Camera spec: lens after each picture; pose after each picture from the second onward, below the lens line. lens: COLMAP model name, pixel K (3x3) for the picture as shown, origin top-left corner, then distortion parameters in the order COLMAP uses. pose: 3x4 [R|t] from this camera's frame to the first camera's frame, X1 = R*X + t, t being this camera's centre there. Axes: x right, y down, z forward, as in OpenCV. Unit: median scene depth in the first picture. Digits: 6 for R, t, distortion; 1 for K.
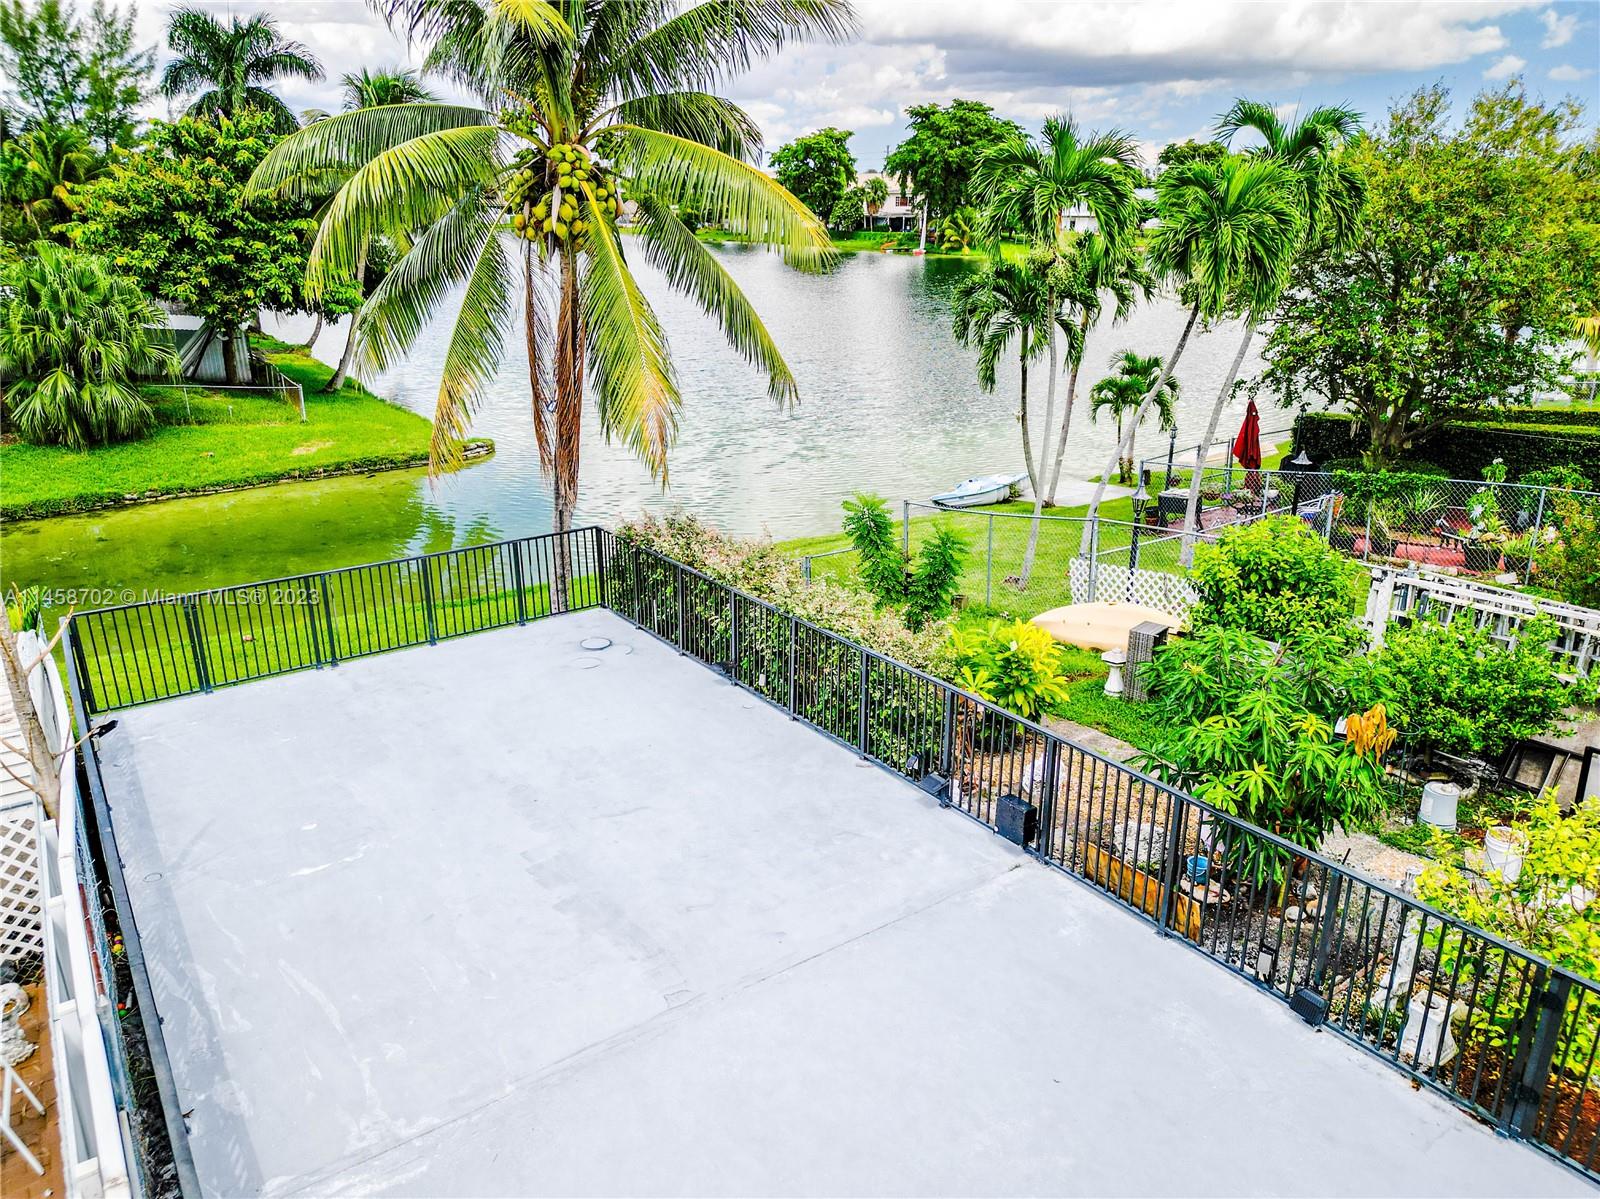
lens RADIAL K [[1123.6, 0, 802.0], [0, 1123.6, 597.7], [0, 0, 1]] dist [0.070126, -0.050413]
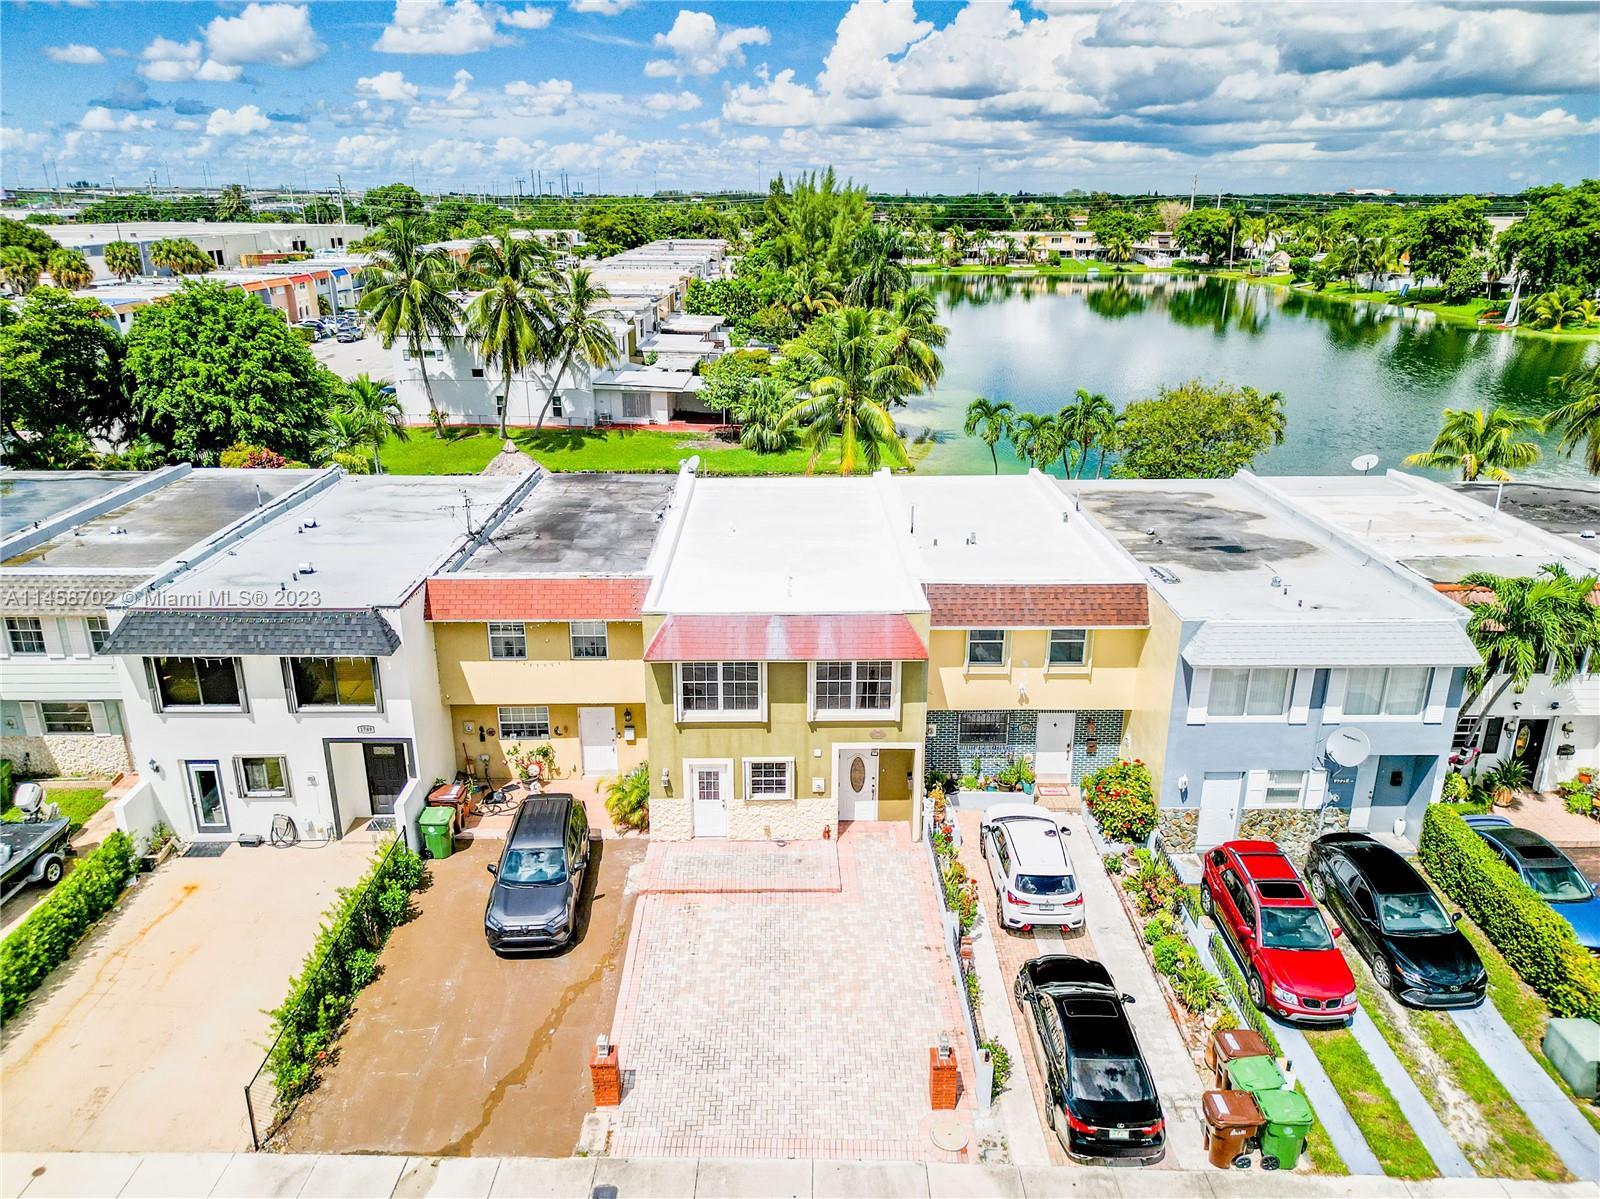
lens RADIAL K [[1123.6, 0, 802.1], [0, 1123.6, 610.4], [0, 0, 1]] dist [0.070126, -0.050413]
pose [[0.827923, 0.188520, -0.528208, 0.177051], [-0.187309, 0.980680, 0.056418, 0.010996], [0.528639, 0.052229, 0.847238, -0.222167]]
